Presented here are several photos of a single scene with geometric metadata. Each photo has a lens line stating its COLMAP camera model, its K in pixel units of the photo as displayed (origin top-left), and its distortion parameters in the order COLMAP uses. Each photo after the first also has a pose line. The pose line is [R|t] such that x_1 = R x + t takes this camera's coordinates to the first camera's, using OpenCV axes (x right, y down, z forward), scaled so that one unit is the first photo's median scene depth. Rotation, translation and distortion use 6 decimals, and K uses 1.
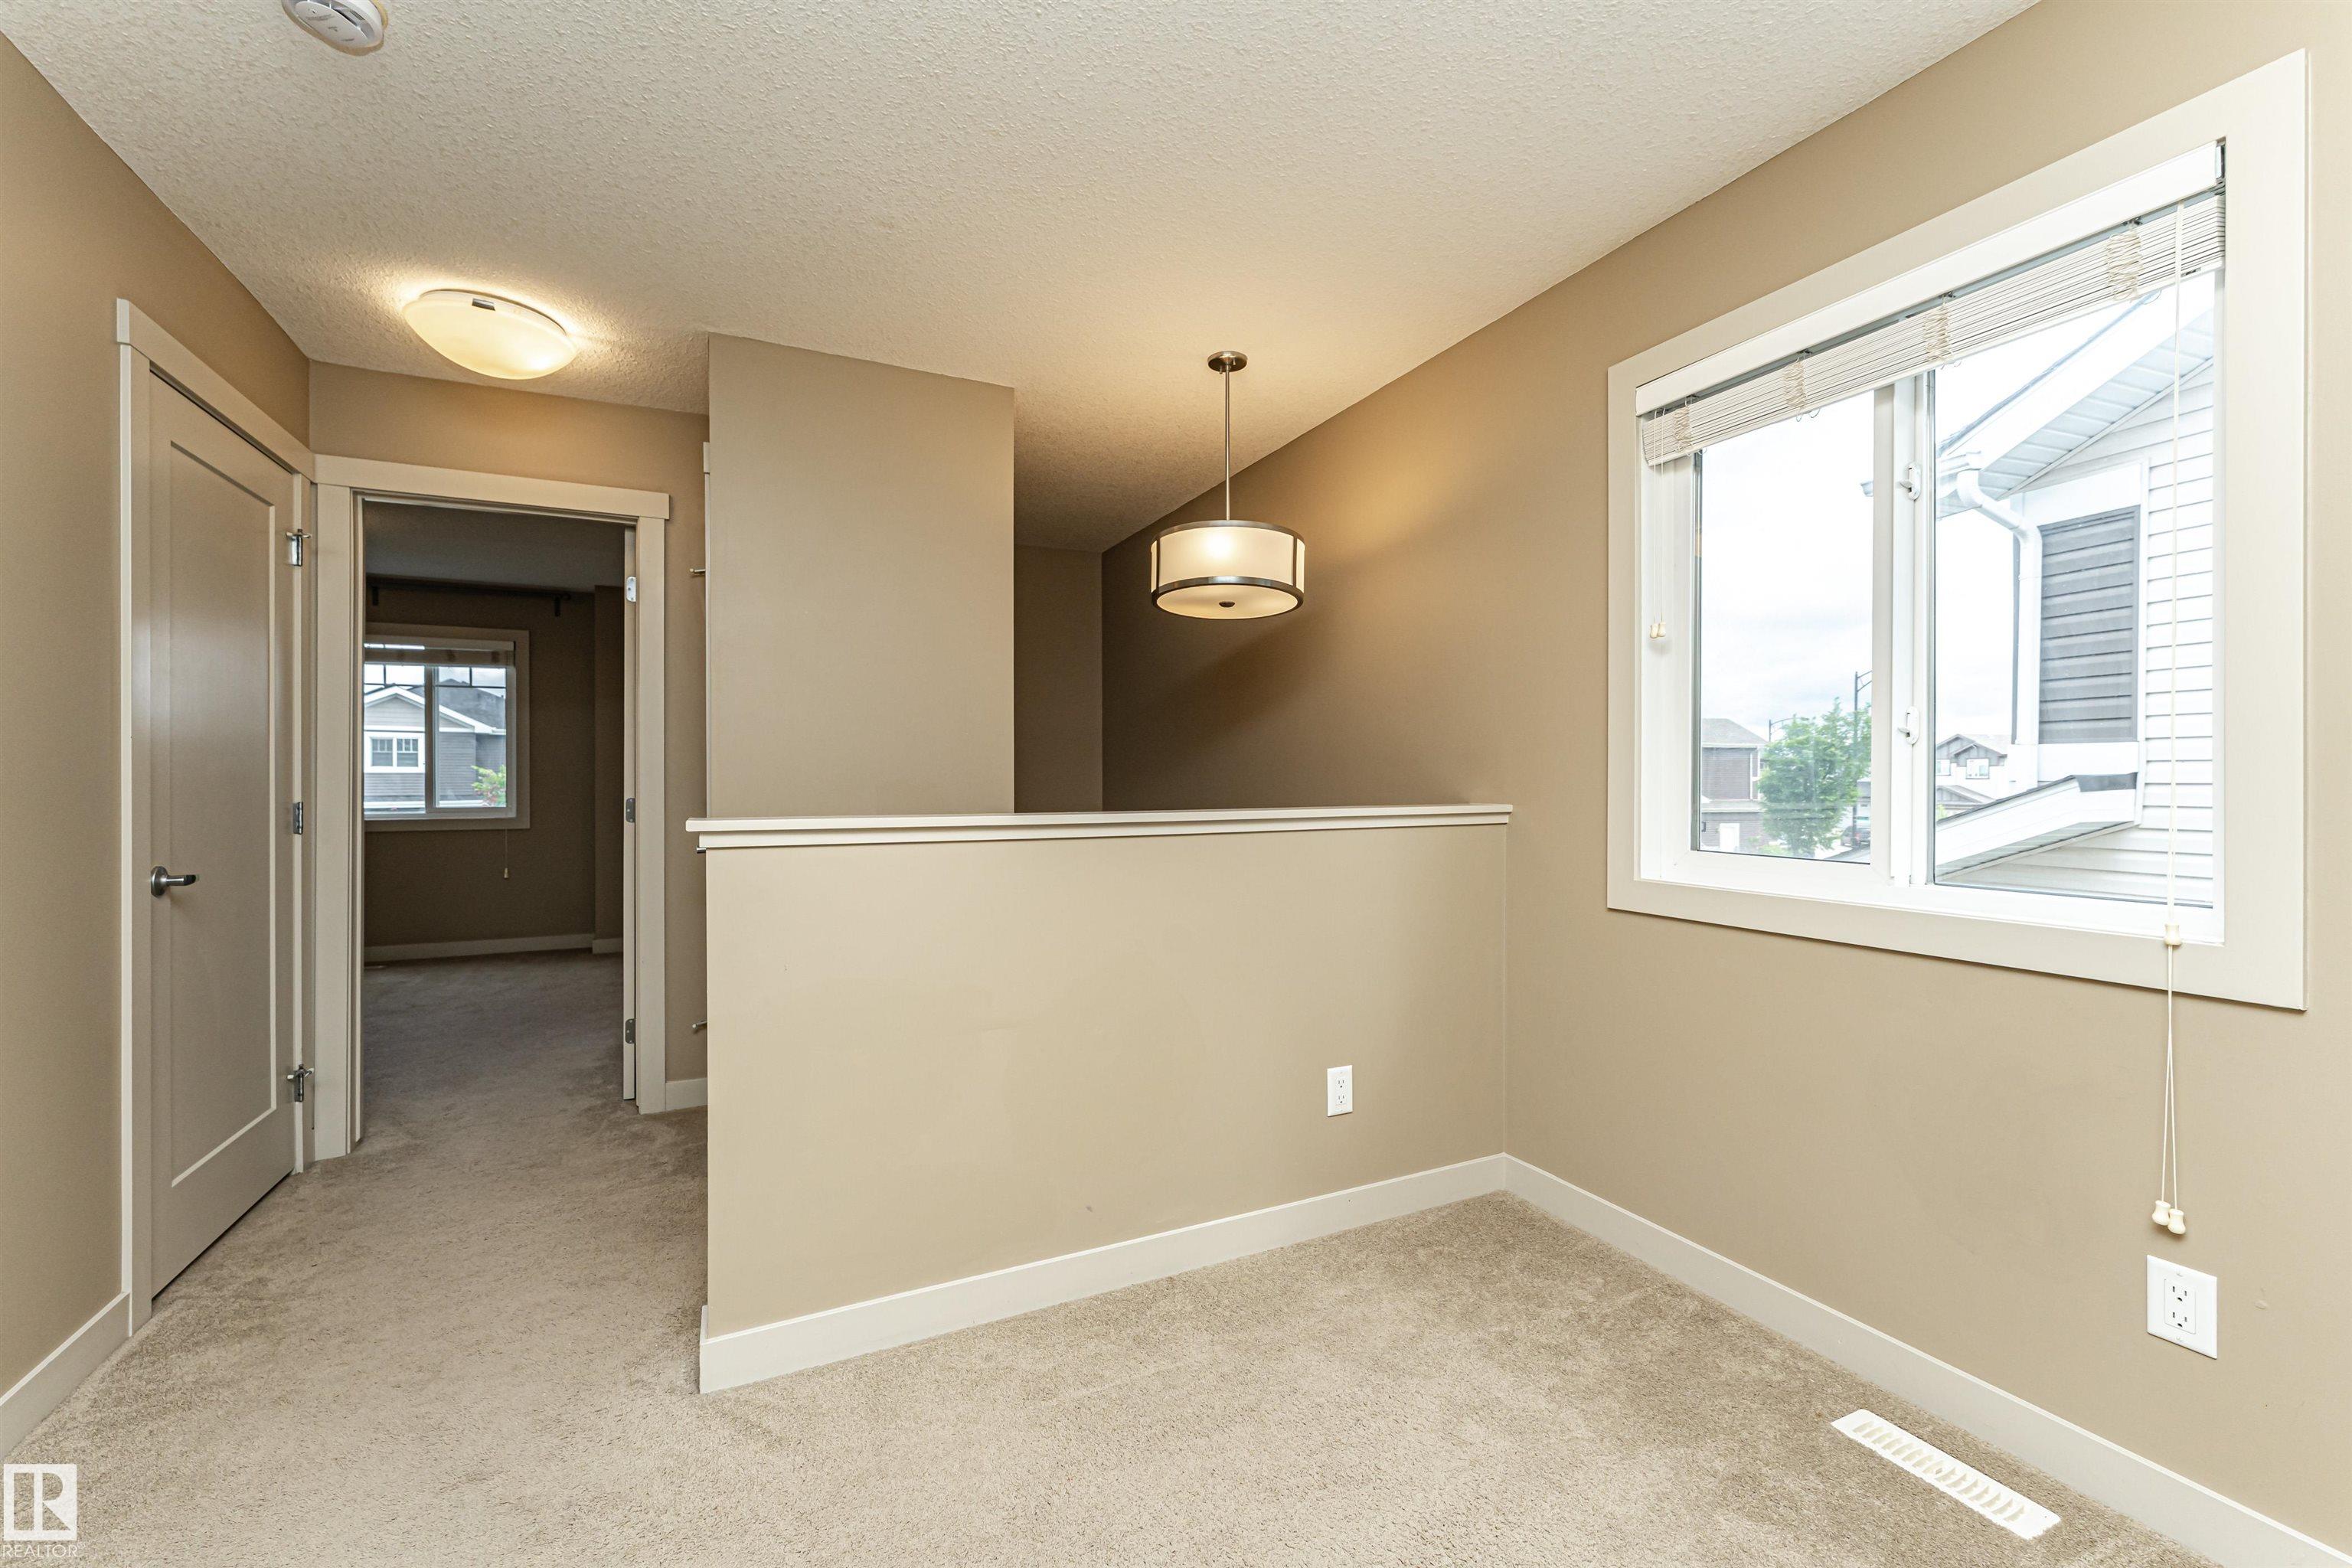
lens RADIAL K [[939.3, 0, 1168.3], [0, 939.3, 787.9], [0, 0, 1]] dist [0.008567, -0.000048]
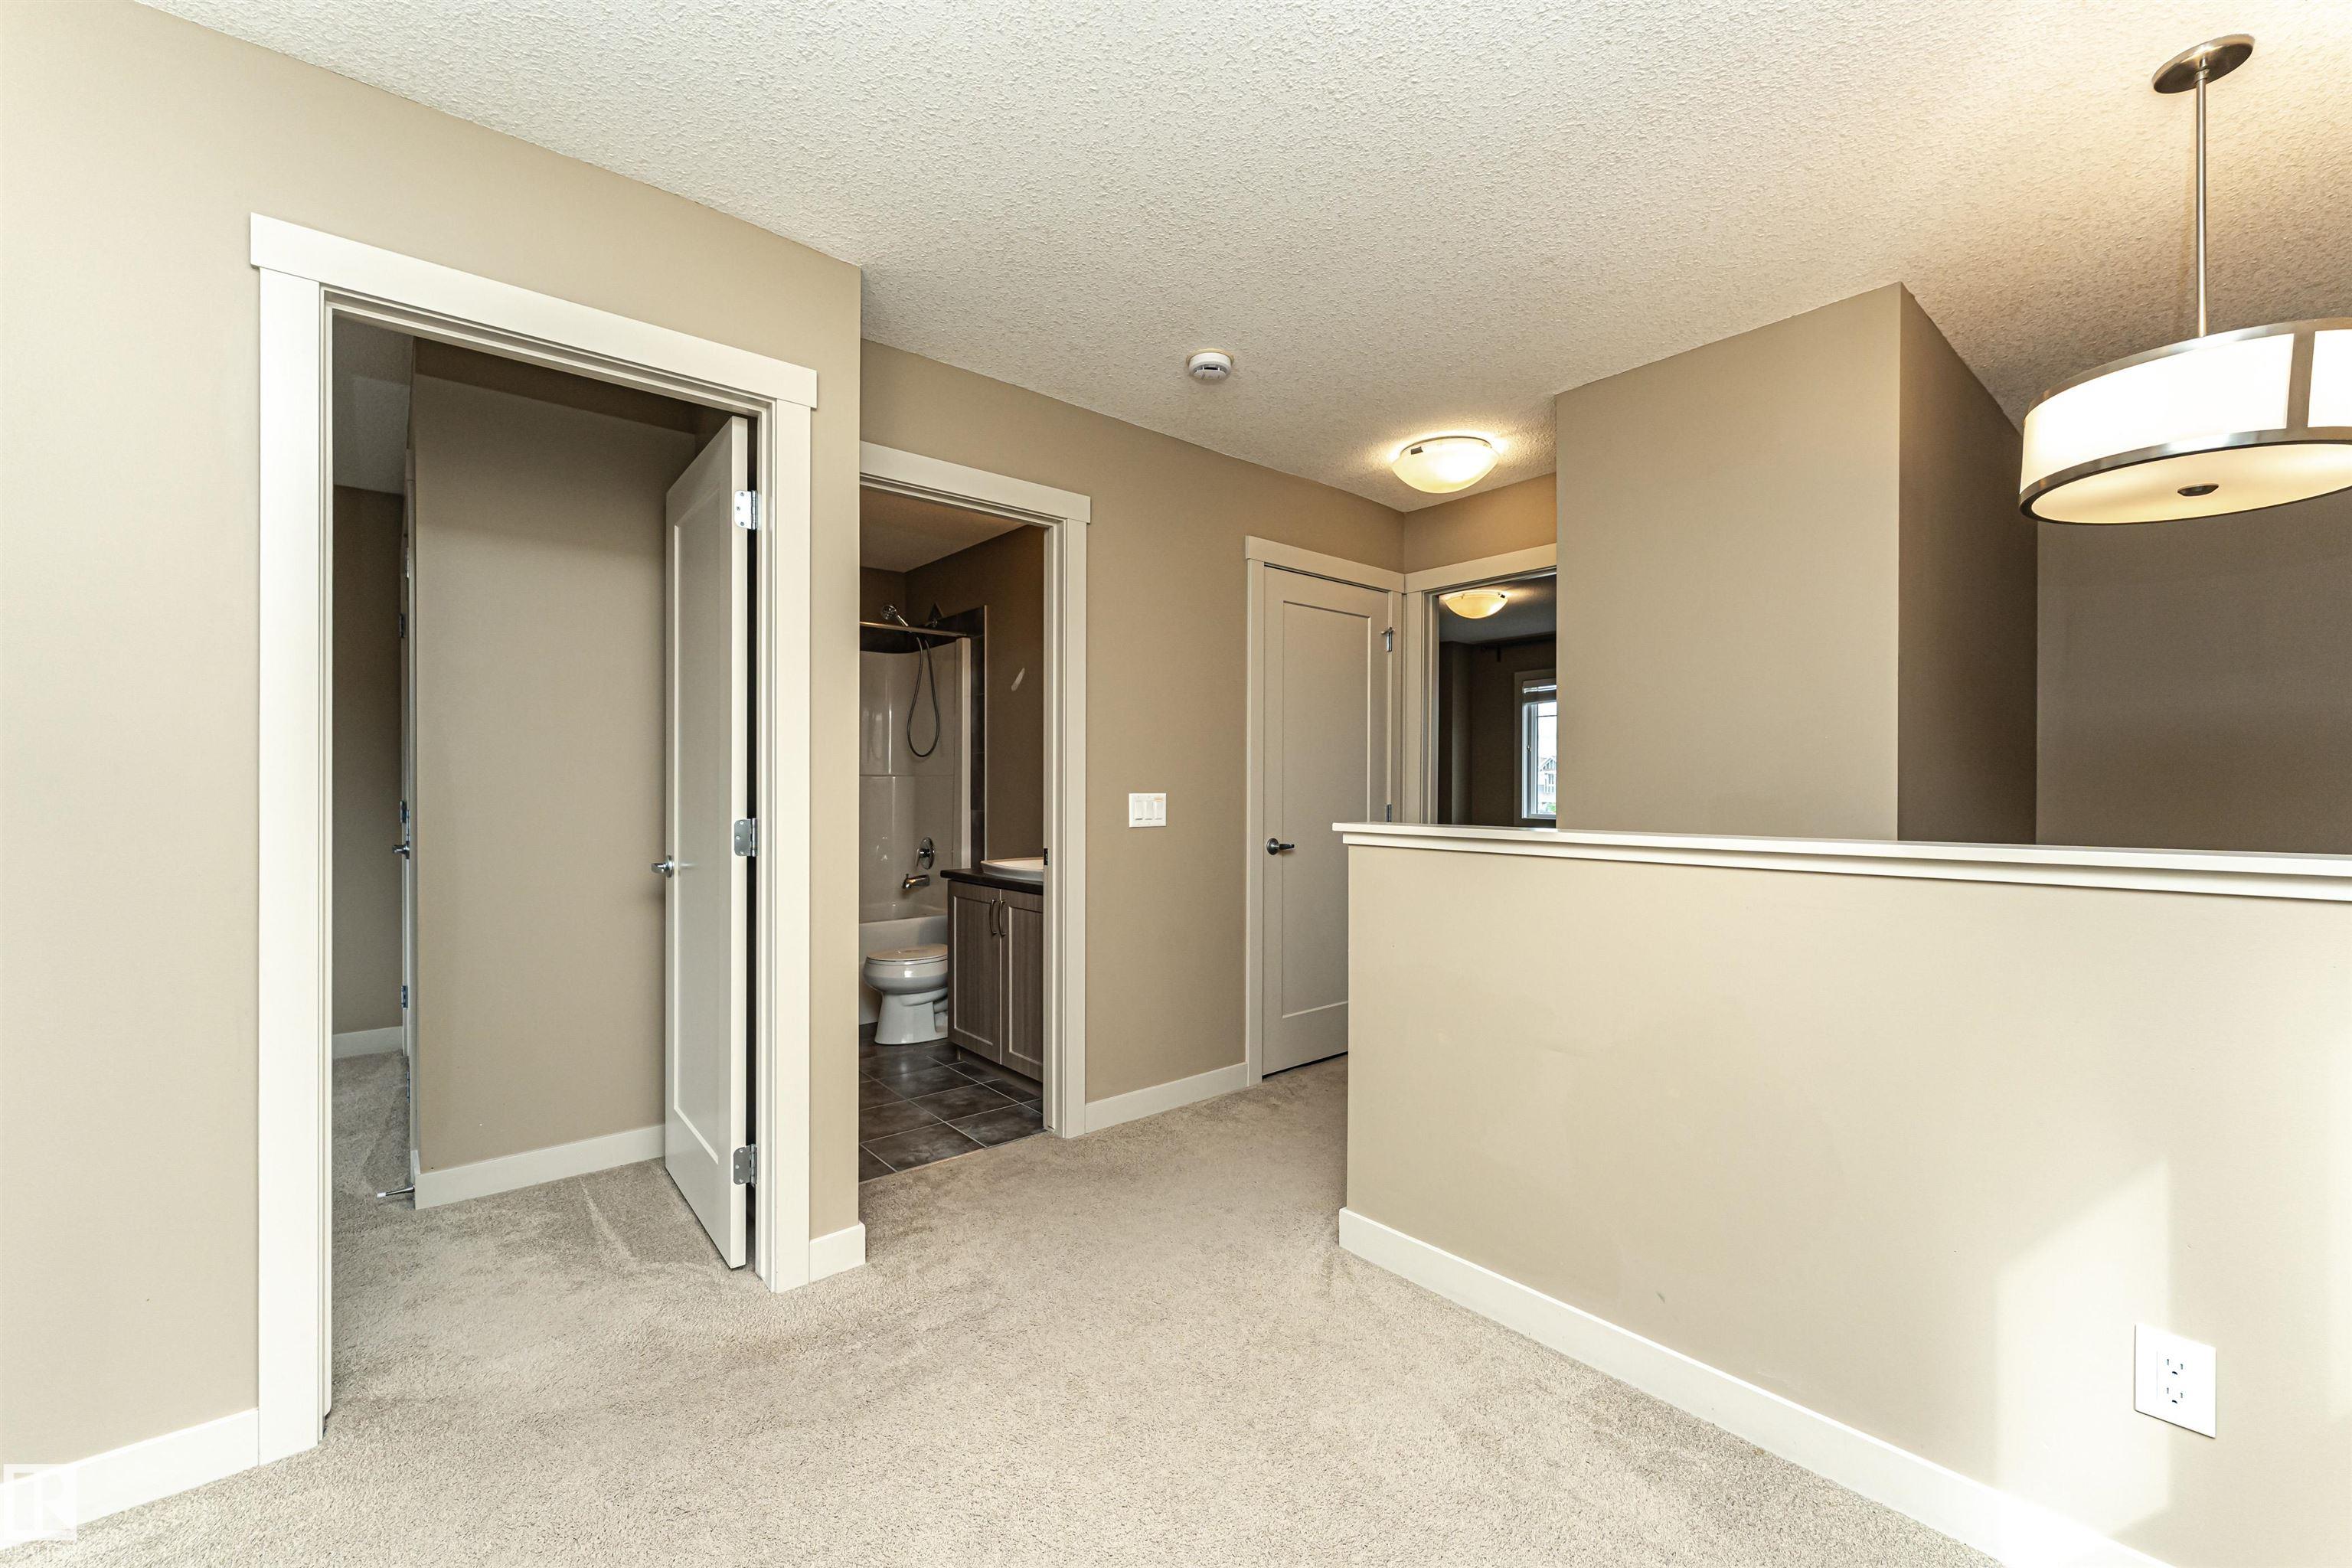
lens RADIAL K [[939.3, 0, 1168.3], [0, 939.3, 787.9], [0, 0, 1]] dist [0.008567, -0.000048]
pose [[0.251633, 0.002912, -0.967818, 0.632895], [-0.012691, 0.999919, -0.000291, -0.010652], [0.967740, 0.012356, 0.251650, 0.355138]]
